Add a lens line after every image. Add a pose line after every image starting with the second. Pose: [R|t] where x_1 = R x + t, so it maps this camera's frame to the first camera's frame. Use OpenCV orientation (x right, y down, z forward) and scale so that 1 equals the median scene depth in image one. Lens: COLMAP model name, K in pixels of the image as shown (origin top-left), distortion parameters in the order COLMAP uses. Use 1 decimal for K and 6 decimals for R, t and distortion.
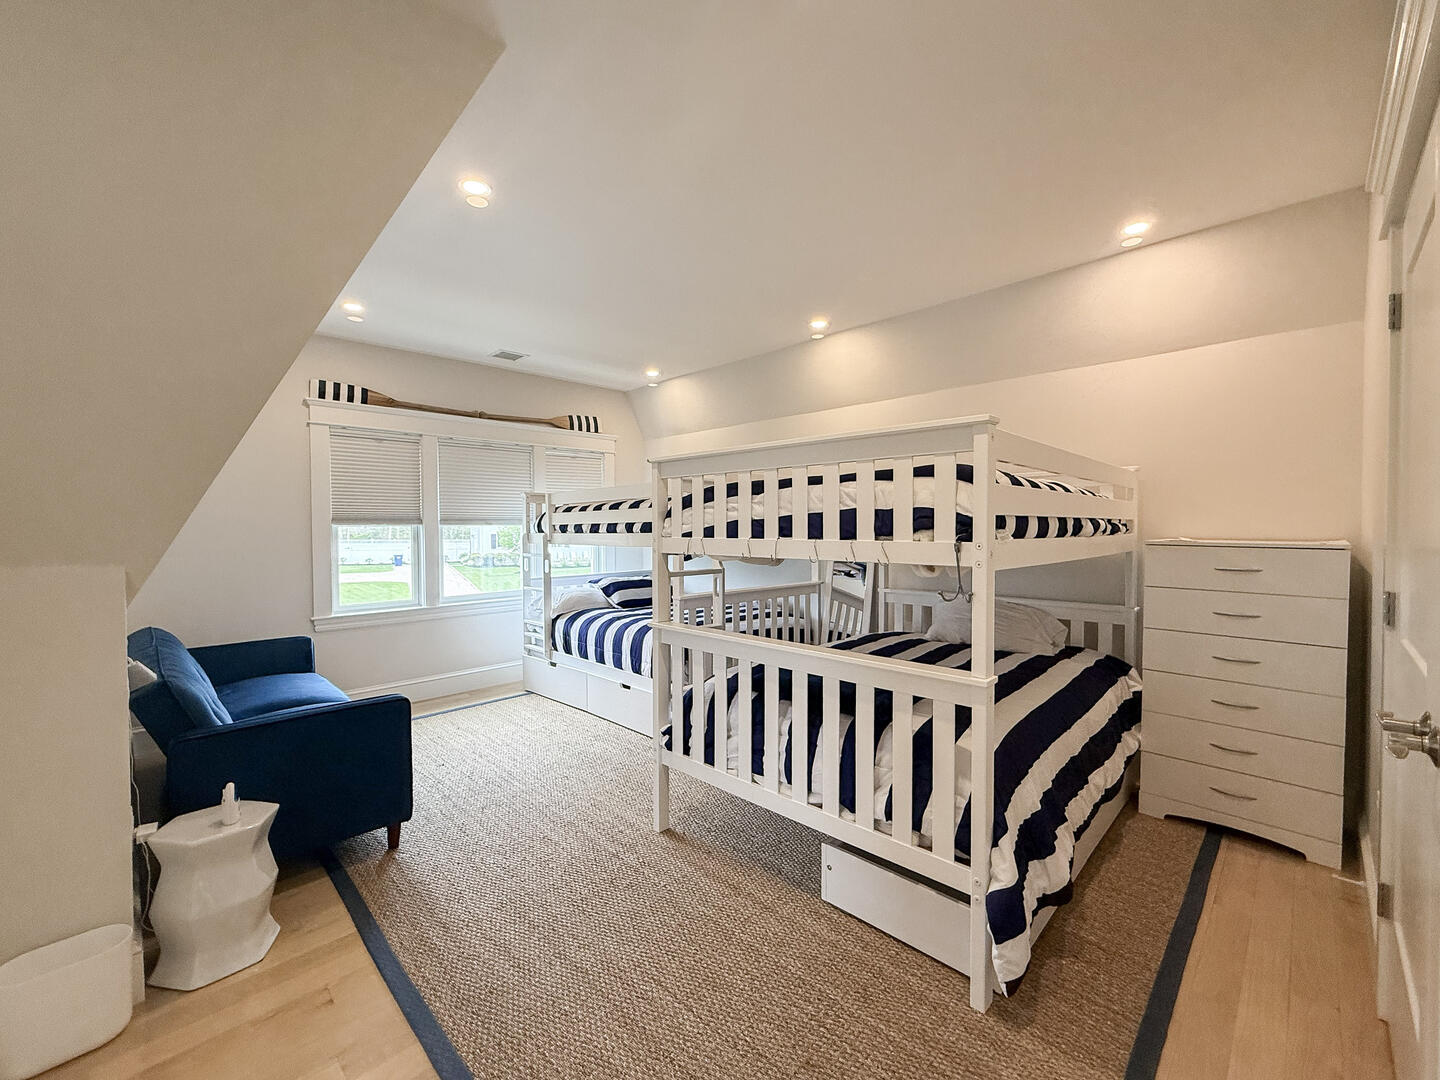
lens RADIAL K [[587.7, 0, 707.3], [0, 587.7, 543.2], [0, 0, 1]] dist [0.000052, -0.000188]
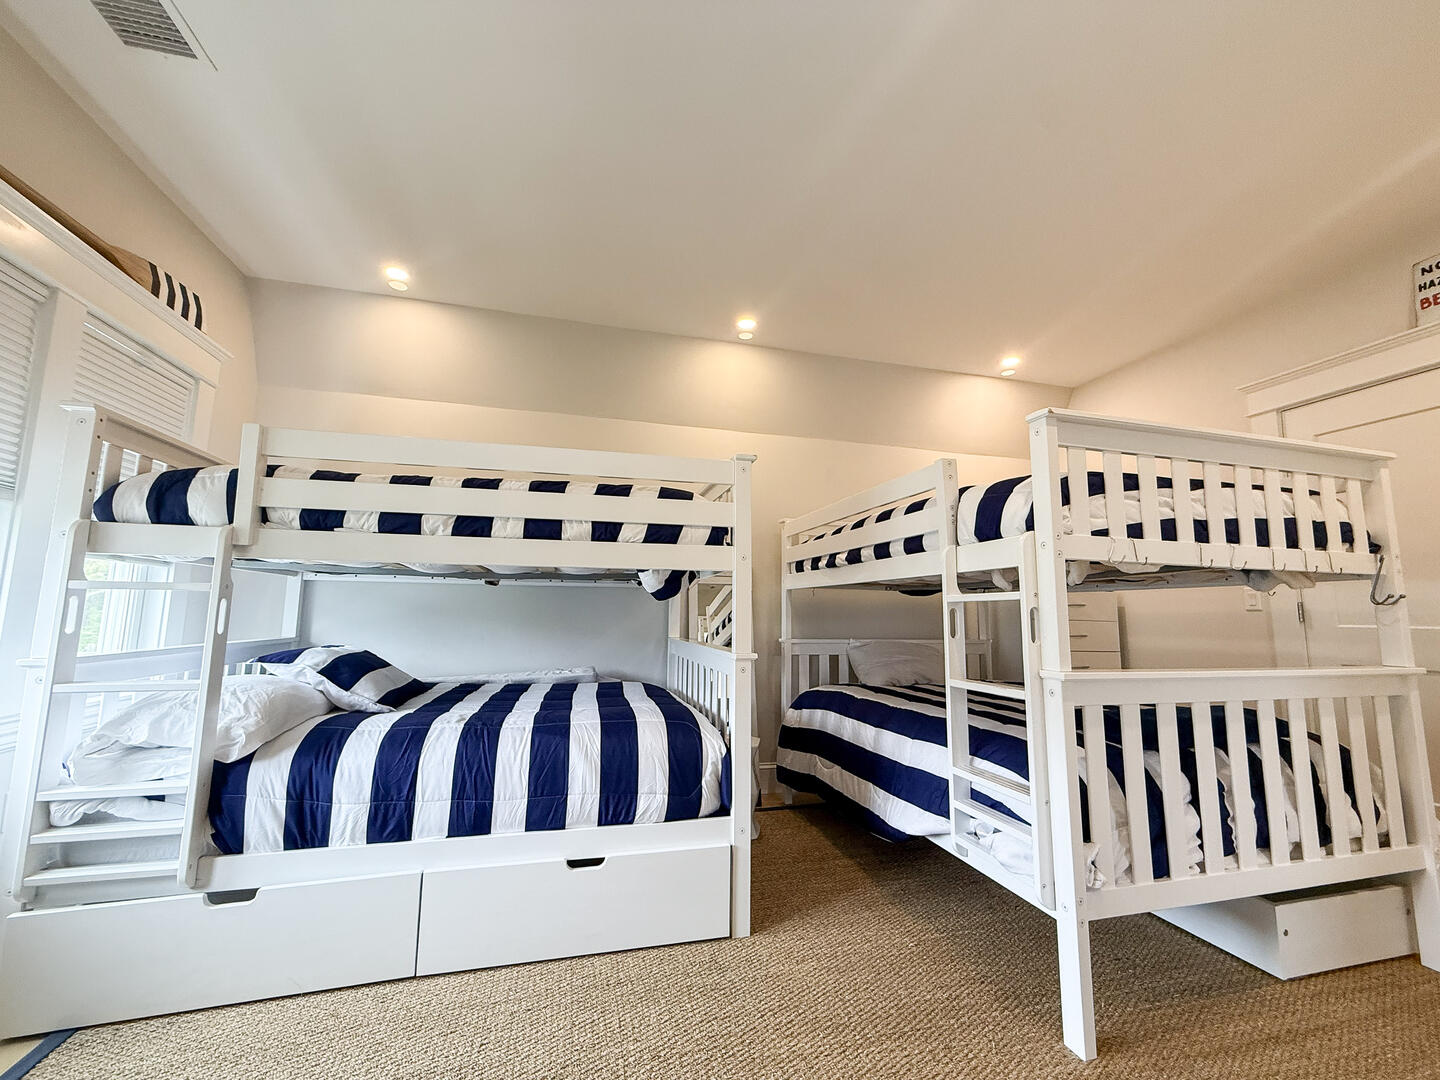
lens RADIAL K [[587.7, 0, 722.6], [0, 587.7, 538.3], [0, 0, 1]] dist [0.000052, -0.000188]
pose [[0.494145, 0.122782, 0.860666, -0.558290], [0.005696, 0.989498, -0.144432, 0.058470], [-0.869361, 0.076273, 0.488256, 0.699222]]
